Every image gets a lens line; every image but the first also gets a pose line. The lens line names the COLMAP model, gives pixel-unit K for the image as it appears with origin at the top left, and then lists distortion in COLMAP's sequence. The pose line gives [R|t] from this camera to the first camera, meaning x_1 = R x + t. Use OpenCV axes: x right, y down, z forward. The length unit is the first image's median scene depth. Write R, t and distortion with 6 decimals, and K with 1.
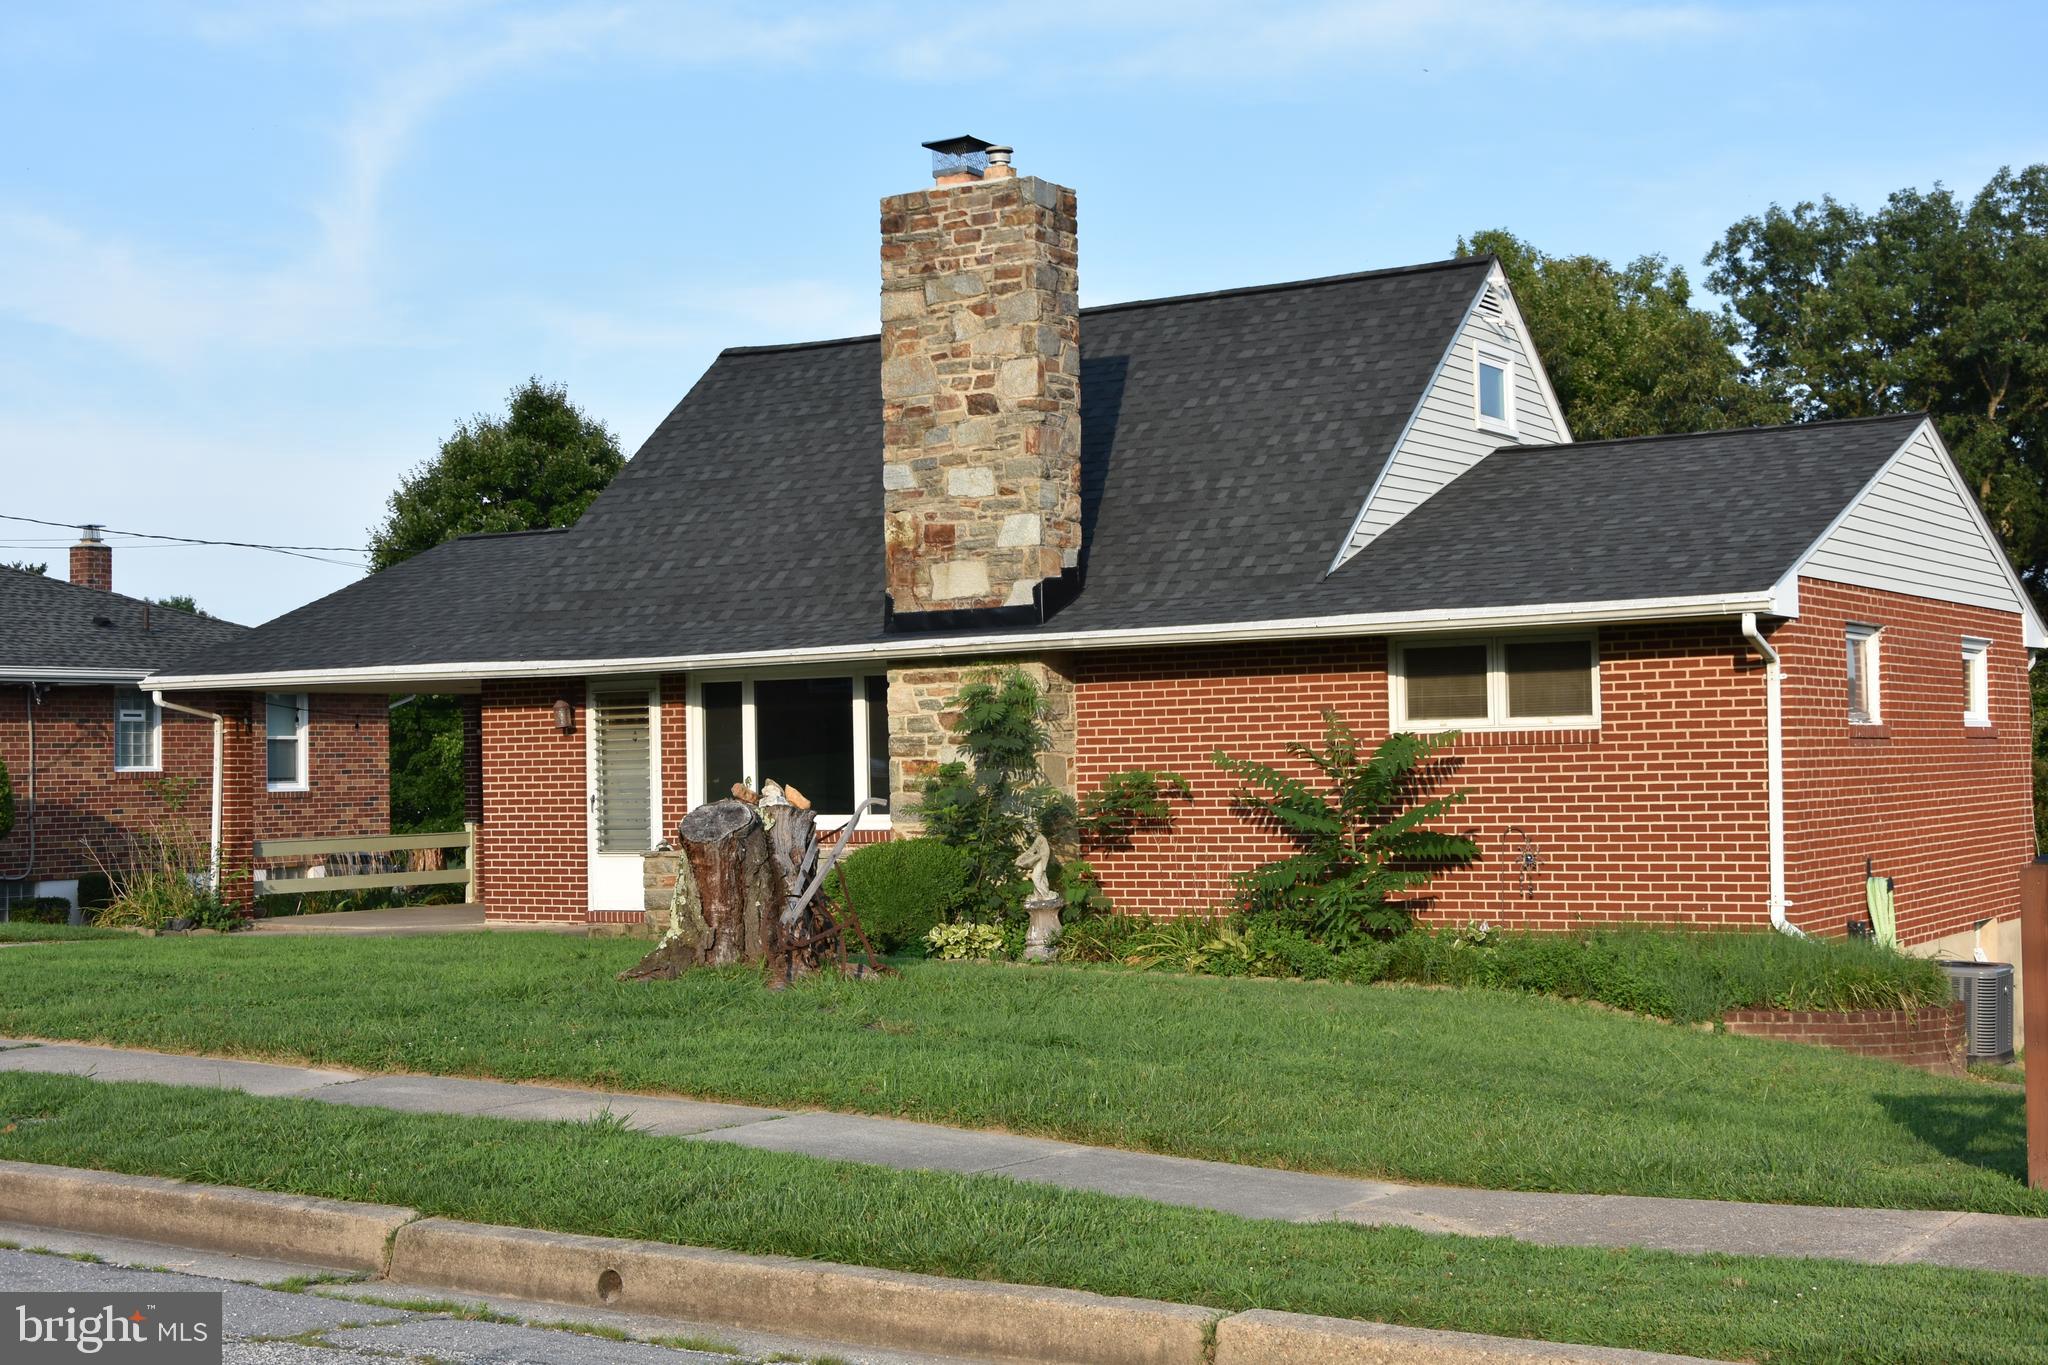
lens RADIAL K [[2702.2, 0, 1022.8], [0, 2702.2, 683.0], [0, 0, 1]] dist [-0.008475, 0.000000]
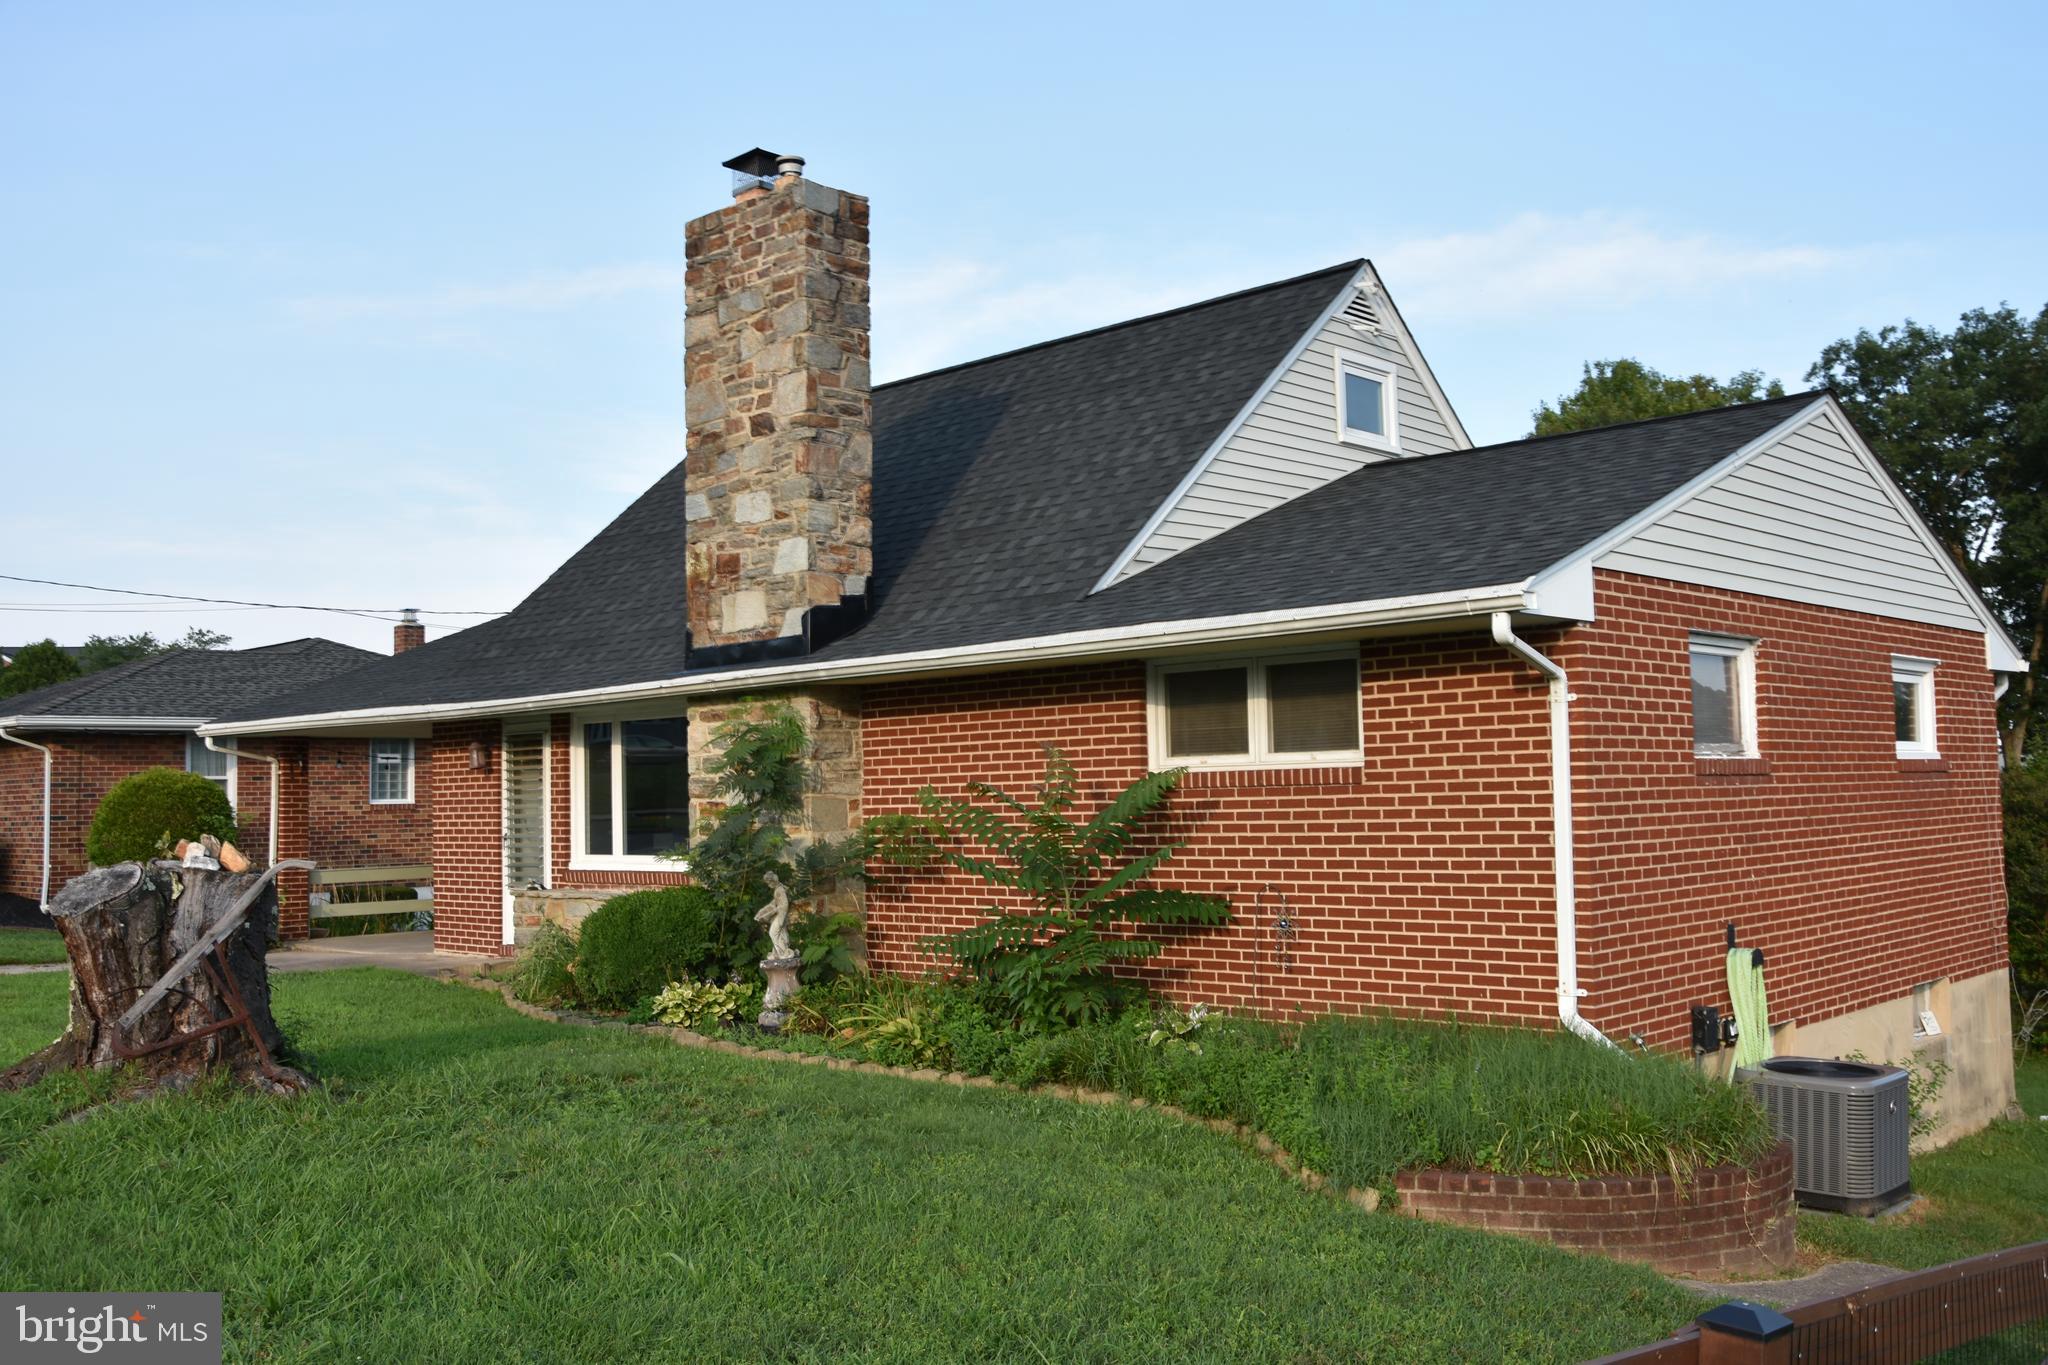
lens RADIAL K [[1832.8, 0, 1021.6], [0, 1832.8, 685.4], [0, 0, 1]] dist [-0.044422, 0.028413]
pose [[0.980861, -0.014132, -0.194194, 0.195578], [0.009199, 0.999612, -0.026278, 0.005495], [0.194490, 0.023989, 0.980611, 0.391049]]
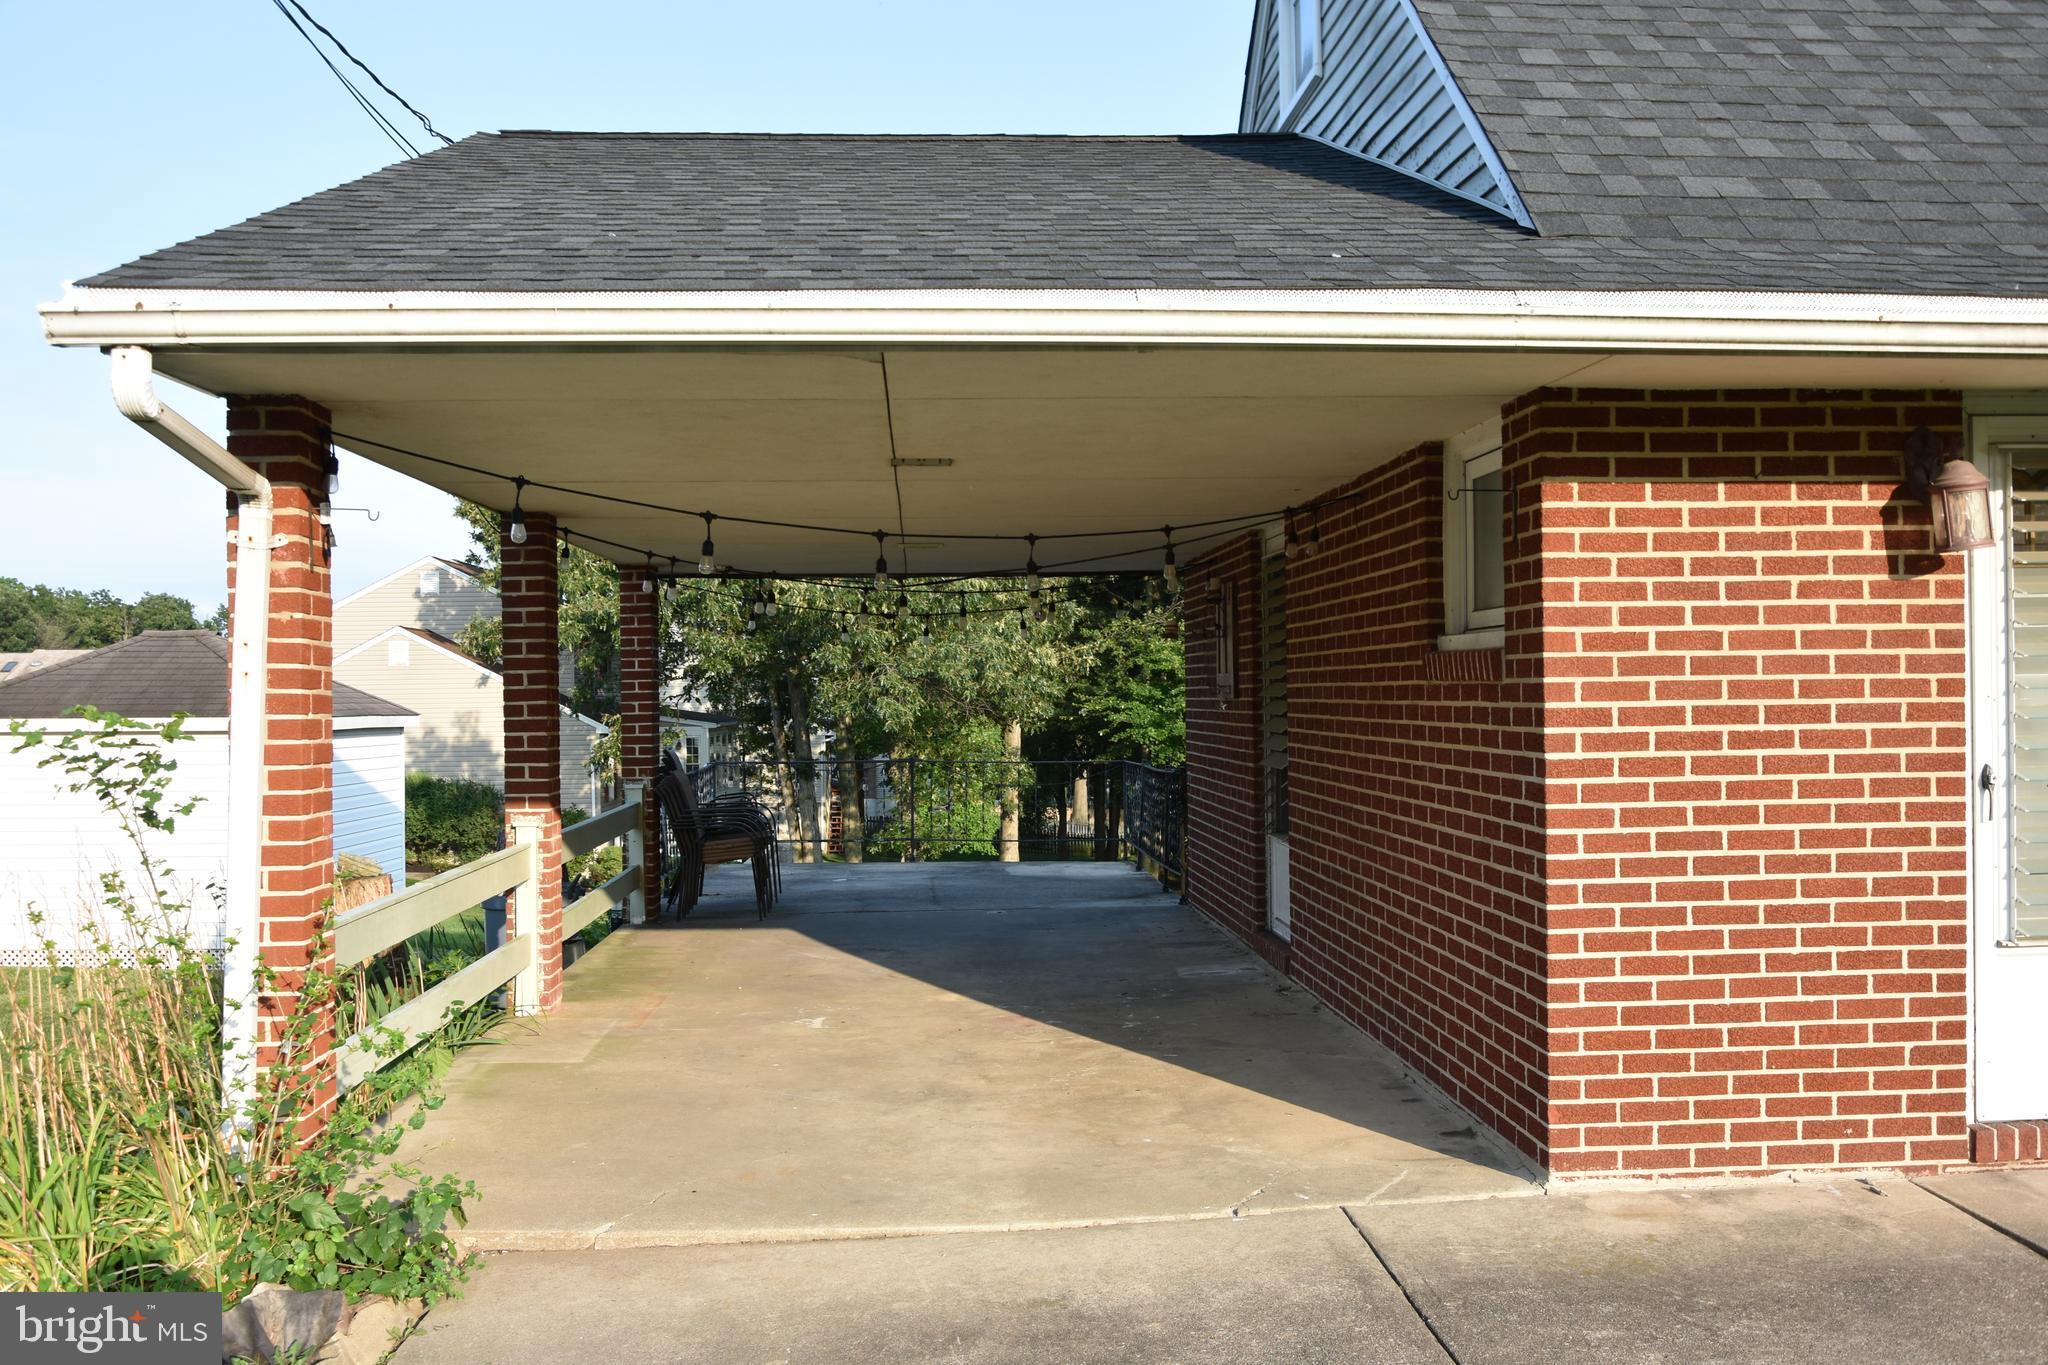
lens RADIAL K [[1918.8, 0, 1015.1], [0, 1918.8, 690.9], [0, 0, 1]] dist [-0.033333, 0.000000]
pose [[0.819557, 0.006627, 0.572960, -0.432008], [-0.020604, 0.999627, 0.017909, 0.034778], [-0.572628, -0.026483, 0.819388, 0.993124]]
